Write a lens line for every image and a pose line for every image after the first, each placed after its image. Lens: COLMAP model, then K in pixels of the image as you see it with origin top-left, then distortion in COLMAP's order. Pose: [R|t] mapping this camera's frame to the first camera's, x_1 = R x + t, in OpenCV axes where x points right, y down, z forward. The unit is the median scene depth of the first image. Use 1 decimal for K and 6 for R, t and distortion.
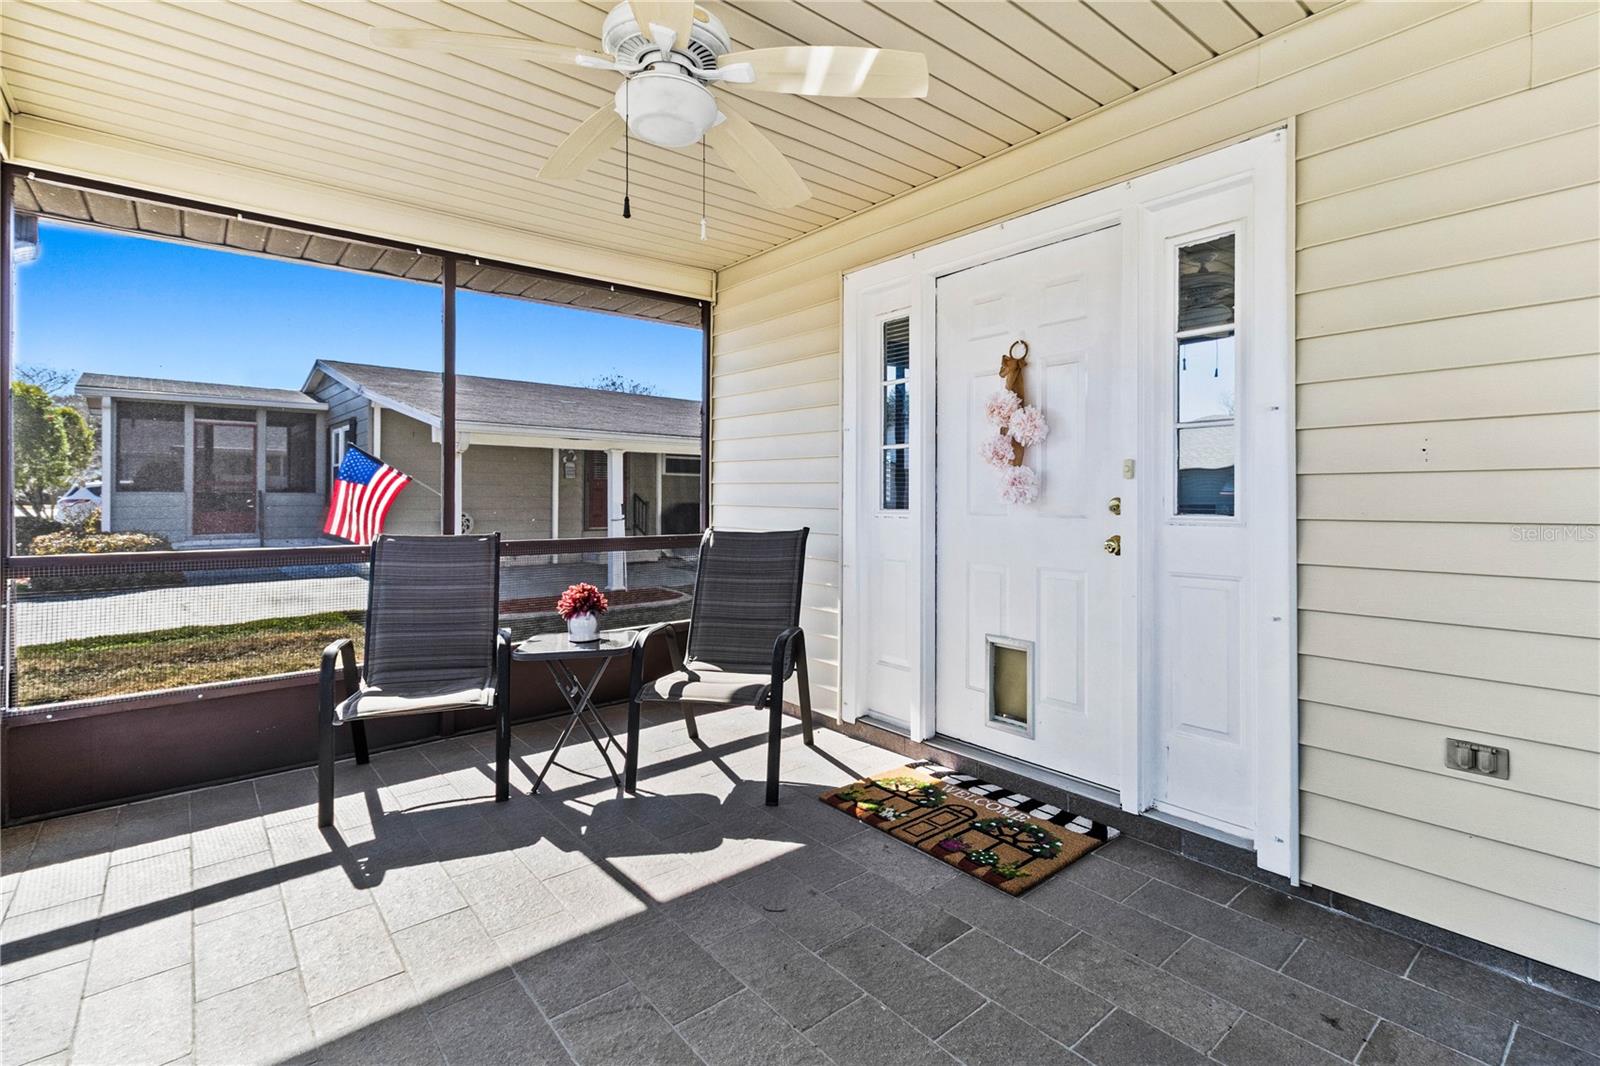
lens RADIAL K [[745.2, 0, 801.7], [0, 745.2, 492.7], [0, 0, 1]] dist [-0.000609, 0.000196]
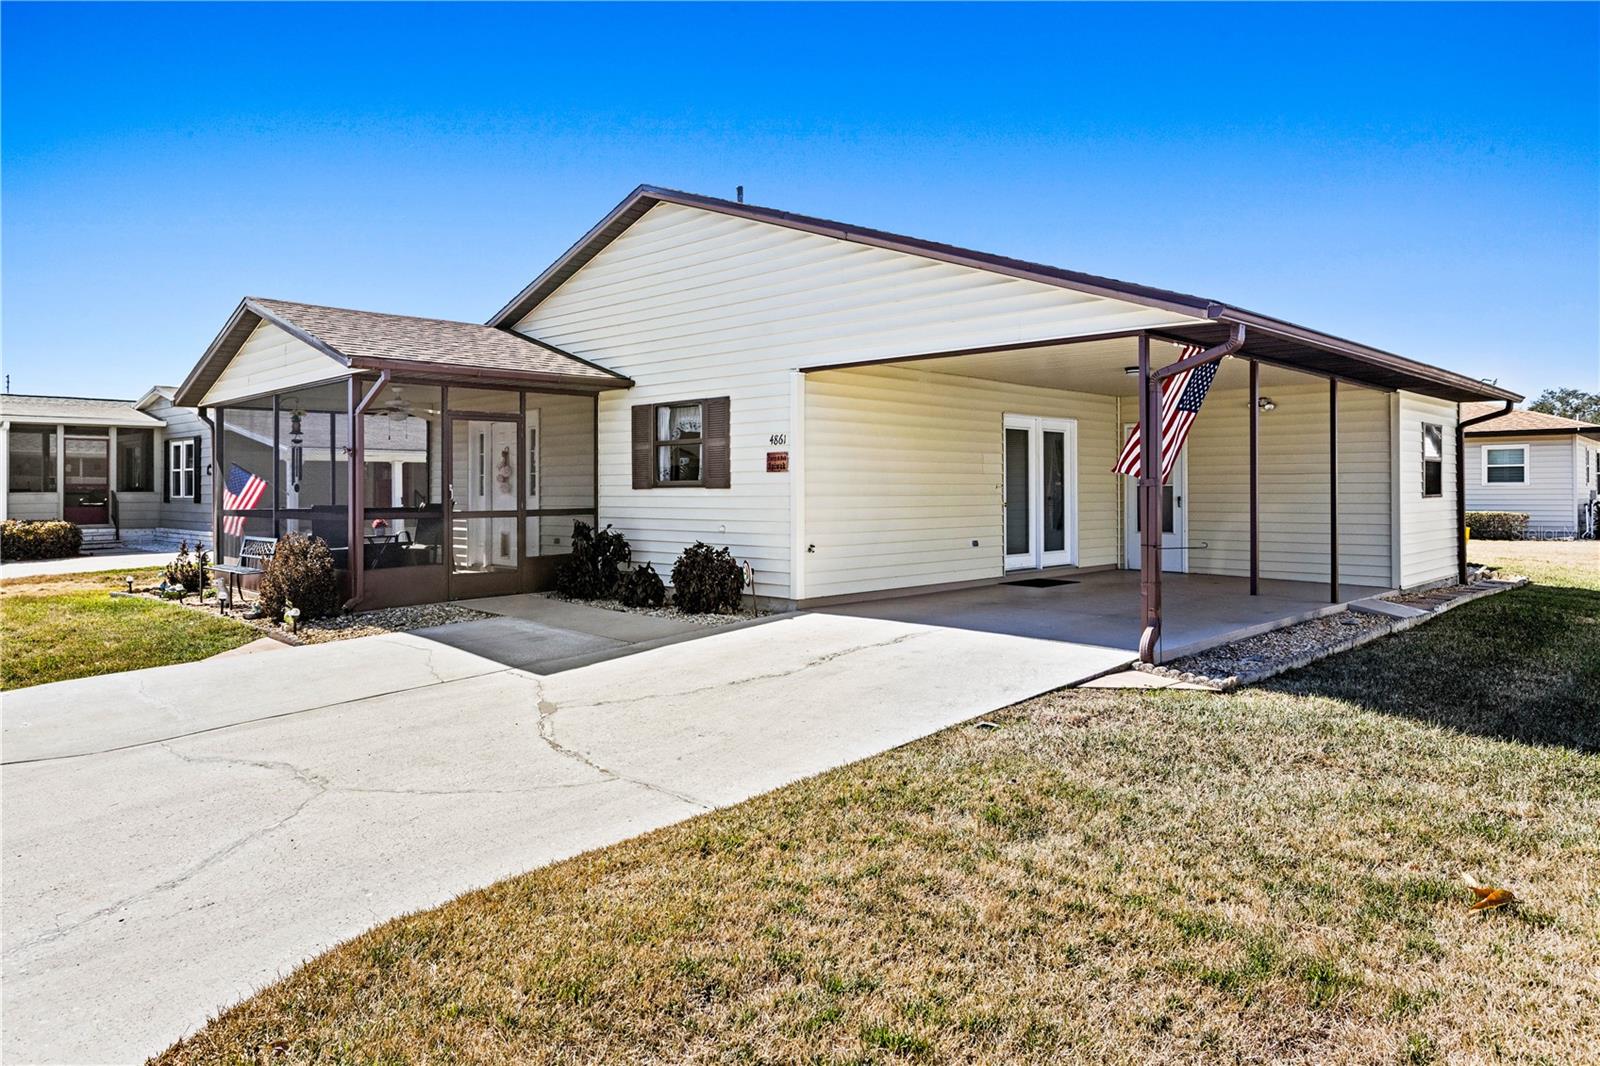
lens RADIAL K [[1042.2, 0, 801.2], [0, 1042.2, 482.0], [0, 0, 1]] dist [0.002102, 0.000948]
pose [[0.994203, -0.009048, 0.107141, 1.173516], [0.009131, 0.999958, -0.000284, -0.025464], [-0.107134, 0.001260, 0.994244, -4.131274]]
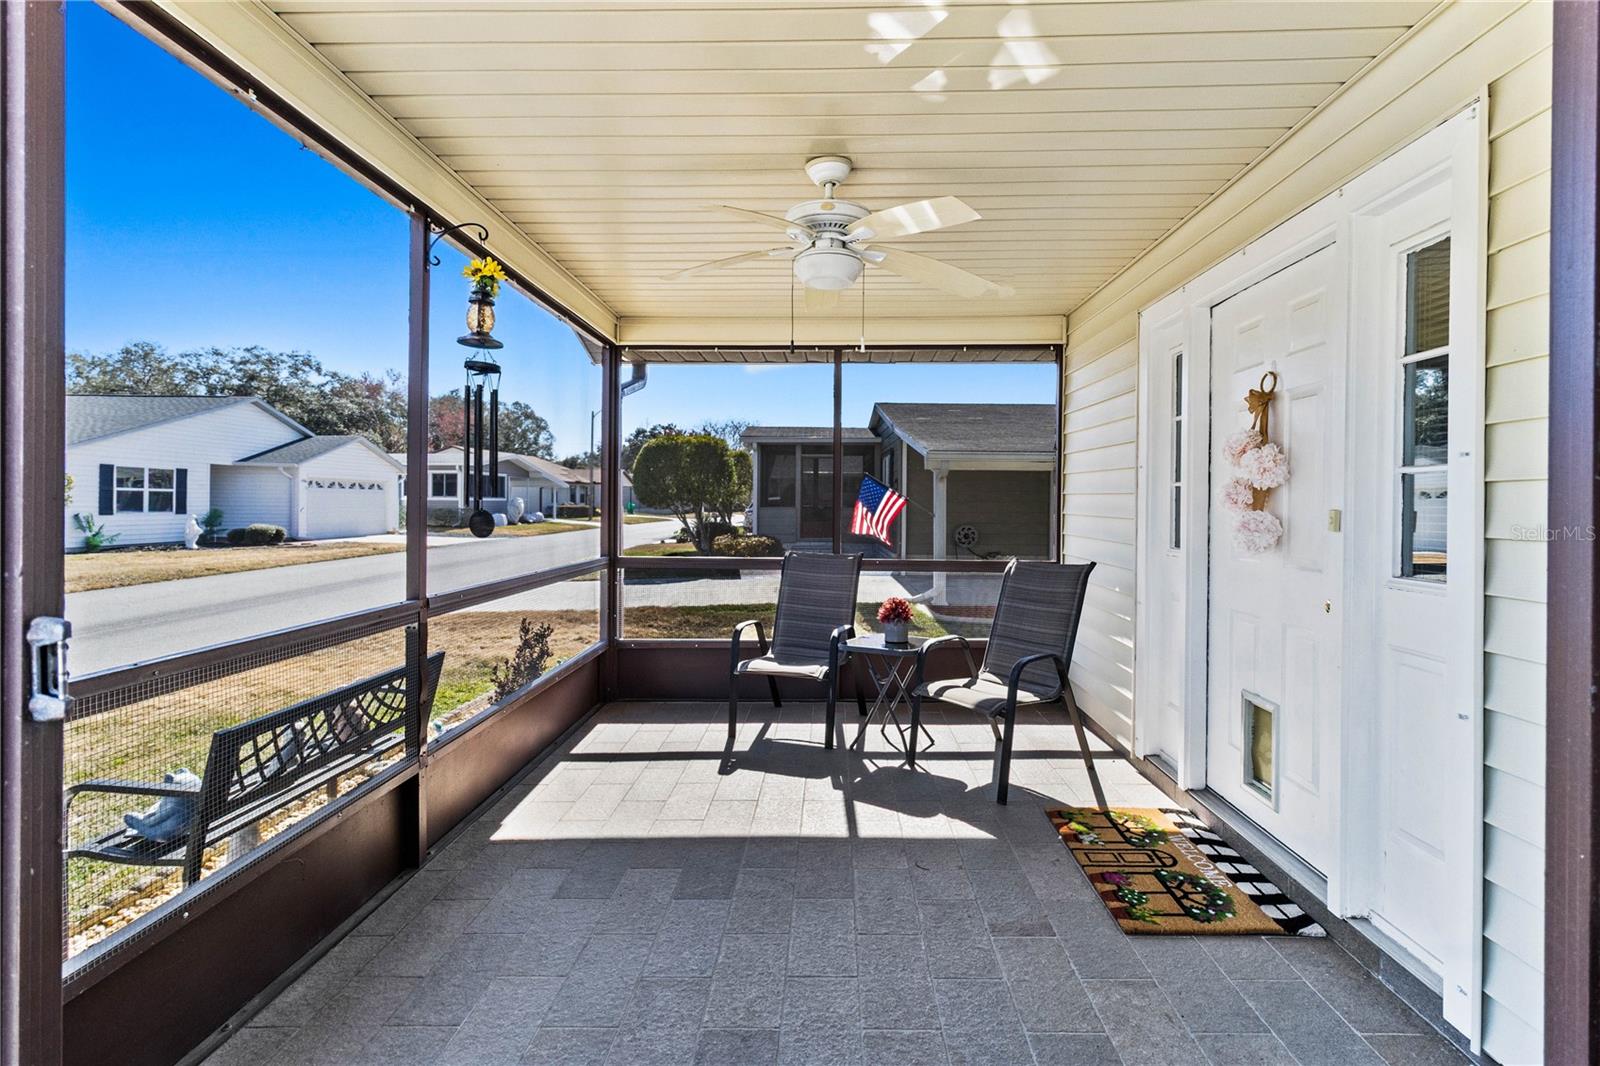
lens RADIAL K [[734.1, 0, 804.9], [0, 734.1, 505.9], [0, 0, 1]] dist [0.000321, -0.000424]
pose [[0.741958, 0.002674, -0.670441, 0.485194], [0.000693, 0.999988, 0.004755, -0.046561], [0.670446, -0.003993, 0.741947, -0.045545]]
